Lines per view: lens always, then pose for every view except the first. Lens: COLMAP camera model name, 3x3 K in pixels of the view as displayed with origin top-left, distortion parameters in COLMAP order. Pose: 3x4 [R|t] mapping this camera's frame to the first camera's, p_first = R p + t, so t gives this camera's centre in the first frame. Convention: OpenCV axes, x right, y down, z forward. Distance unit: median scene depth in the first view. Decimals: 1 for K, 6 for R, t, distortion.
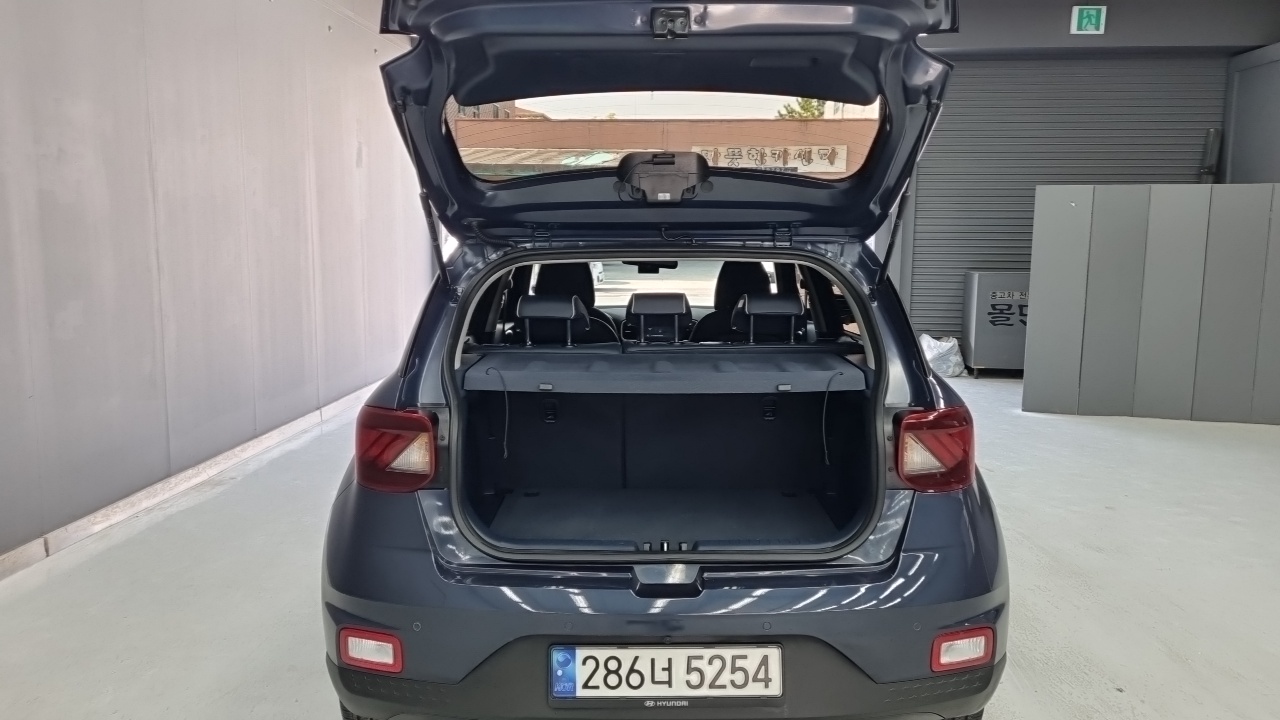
lens RADIAL K [[972.8, 0, 648.9], [0, 972.8, 344.1], [0, 0, 1]] dist [0.065012, -0.078599]
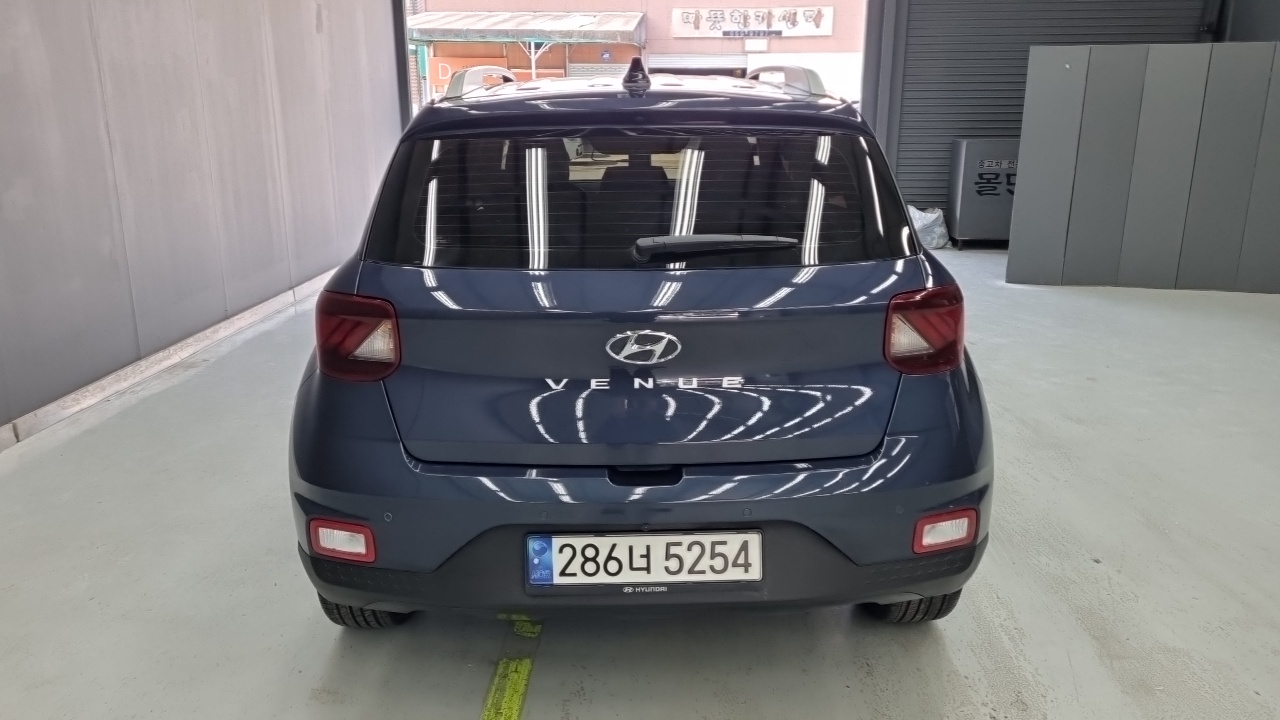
lens RADIAL K [[977.8, 0, 642.8], [0, 977.8, 345.2], [0, 0, 1]] dist [0.044426, -0.004926]
pose [[0.999864, -0.011608, 0.011741, 0.004434], [0.009996, 0.991587, 0.129058, -0.002951], [-0.013140, -0.128923, 0.991568, 0.033575]]
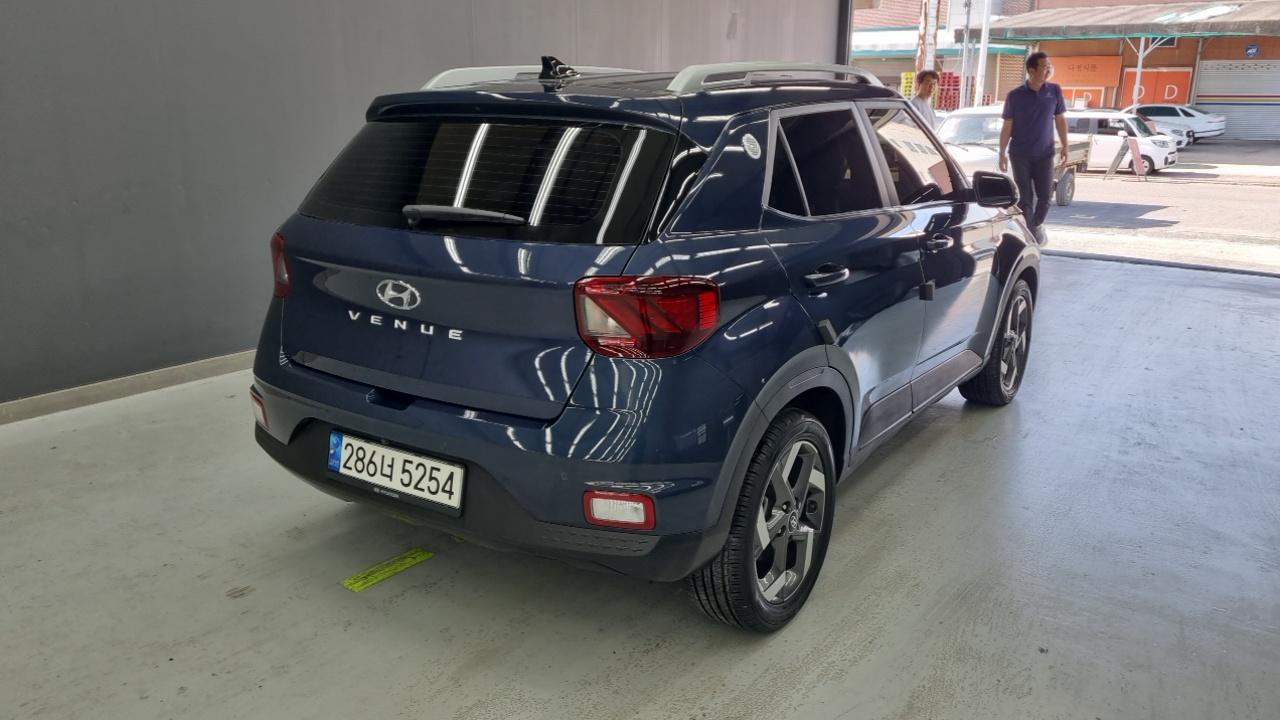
lens RADIAL K [[977.8, 0, 642.8], [0, 977.8, 345.2], [0, 0, 1]] dist [0.044426, -0.004926]
pose [[0.831377, 0.138751, -0.538108, 0.578852], [-0.070883, 0.986896, 0.144956, -0.006259], [0.551170, -0.082370, 0.830318, 0.119222]]
